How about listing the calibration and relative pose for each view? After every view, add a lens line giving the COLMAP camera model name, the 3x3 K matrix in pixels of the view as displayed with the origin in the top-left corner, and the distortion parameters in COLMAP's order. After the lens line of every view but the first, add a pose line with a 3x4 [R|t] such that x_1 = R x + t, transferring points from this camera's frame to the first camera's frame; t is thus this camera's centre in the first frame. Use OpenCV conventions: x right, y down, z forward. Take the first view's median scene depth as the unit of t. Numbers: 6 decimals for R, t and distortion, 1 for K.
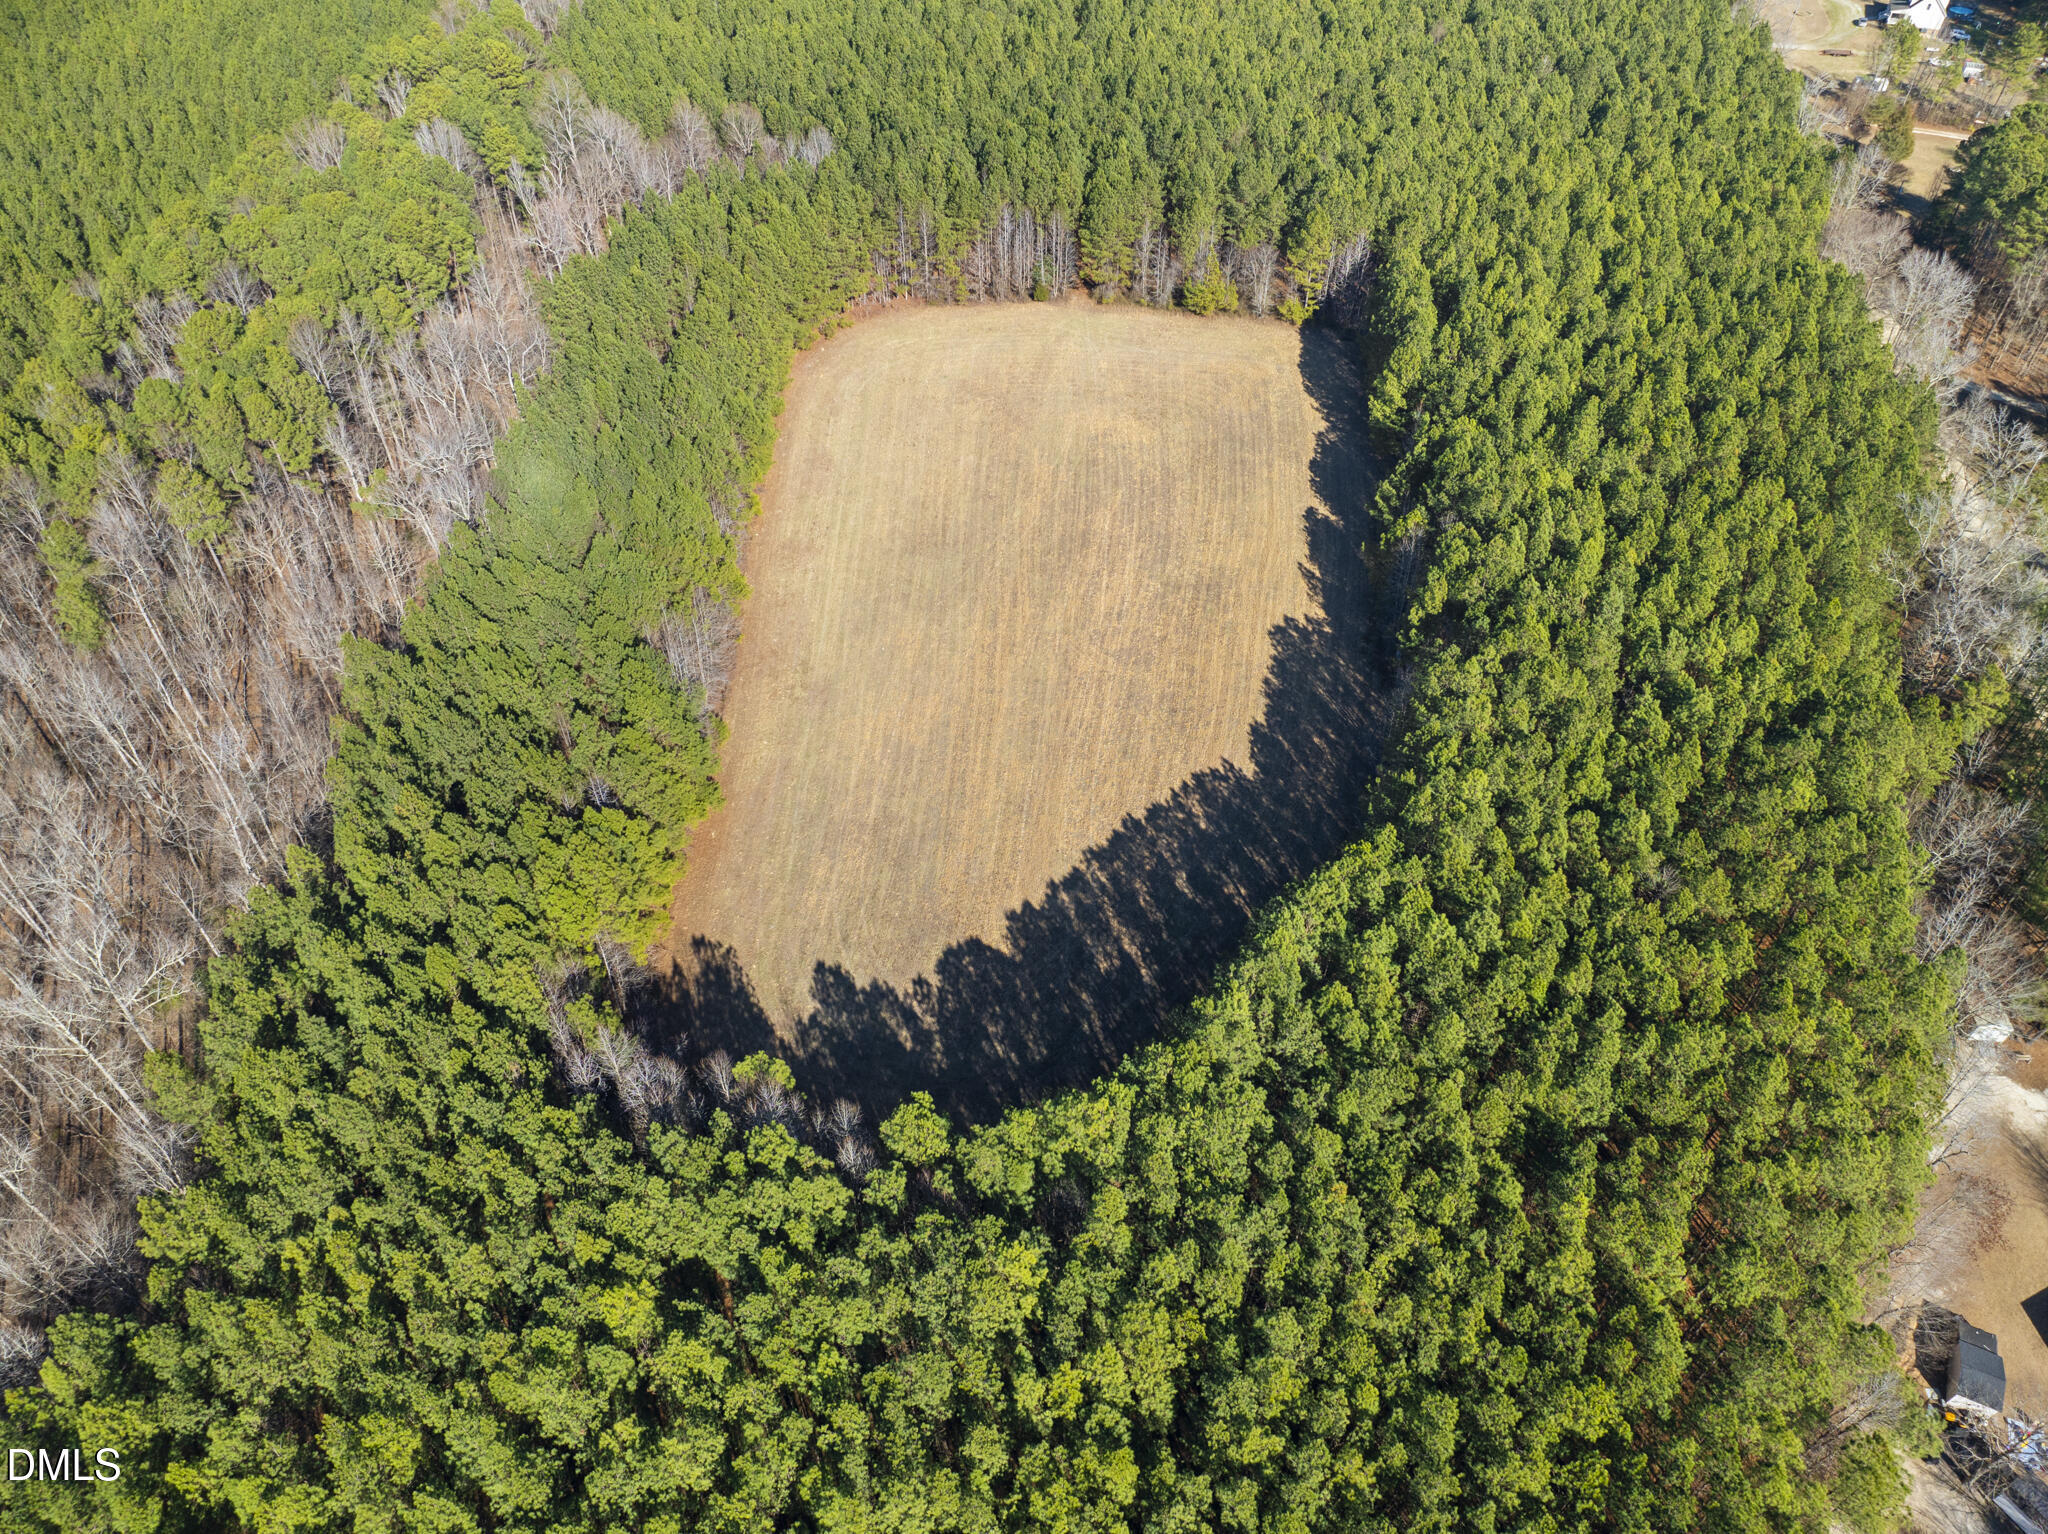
lens RADIAL K [[1439.6, 0, 1037.0], [0, 1439.6, 776.2], [0, 0, 1]] dist [-0.056028, 0.036738]
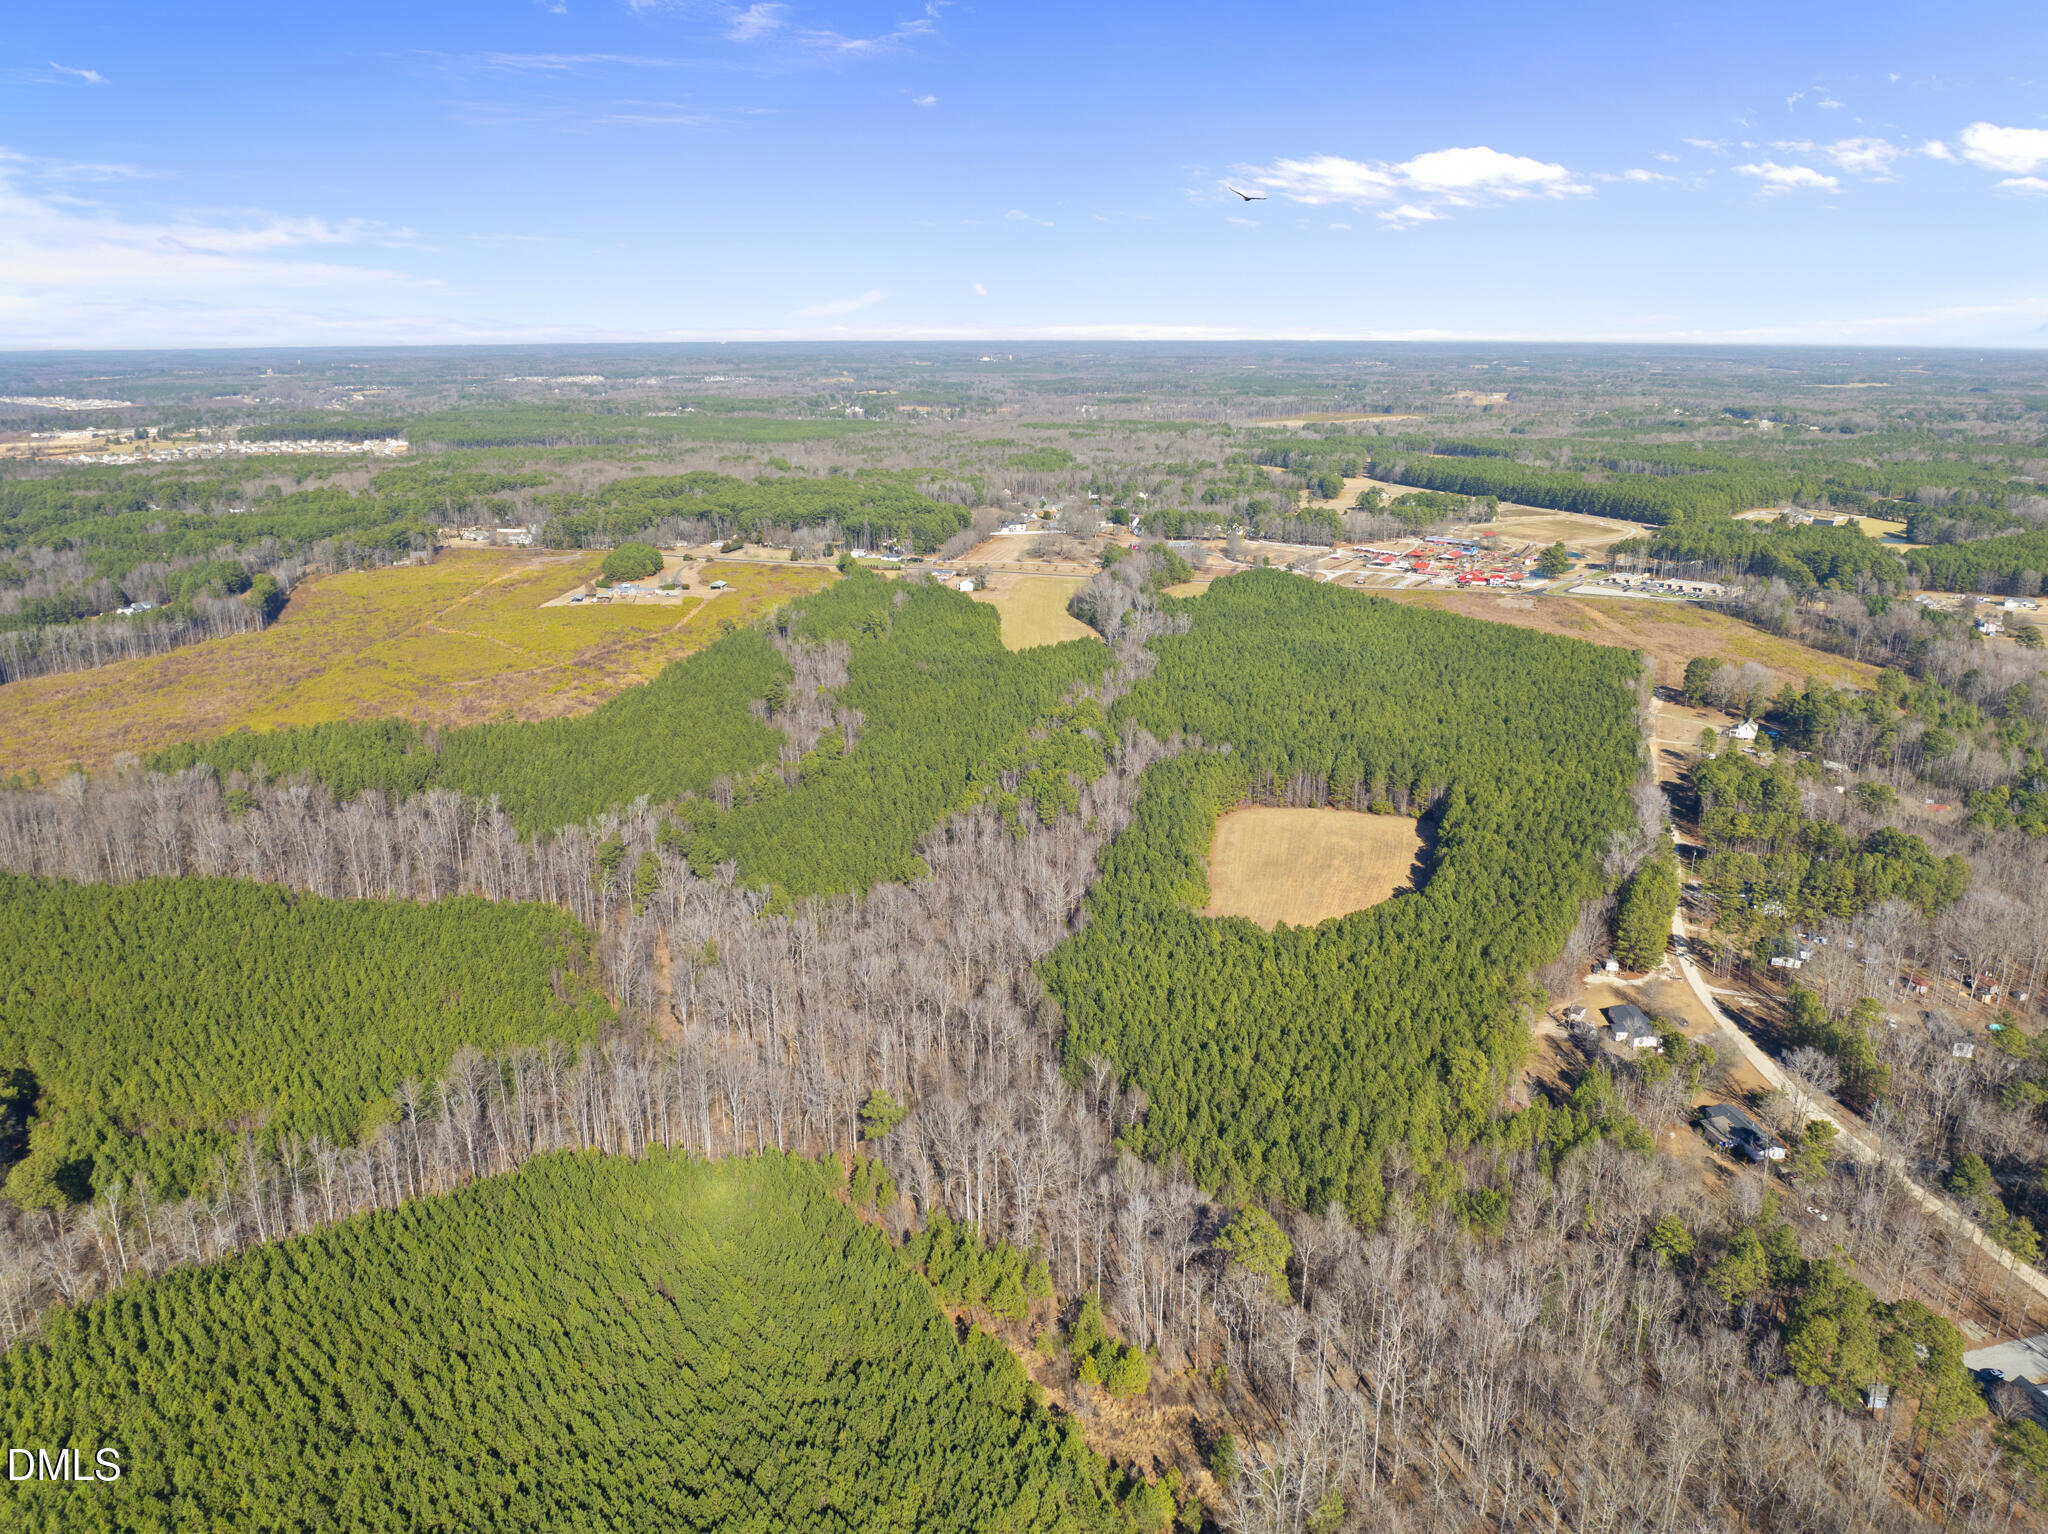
lens RADIAL K [[1442.1, 0, 1035.5], [0, 1442.1, 760.4], [0, 0, 1]] dist [-0.047194, 0.013317]
pose [[0.983784, 0.044255, -0.173814, -0.041516], [-0.123701, 0.869139, -0.478849, 0.866216], [0.129877, 0.492585, 0.860519, -1.273386]]
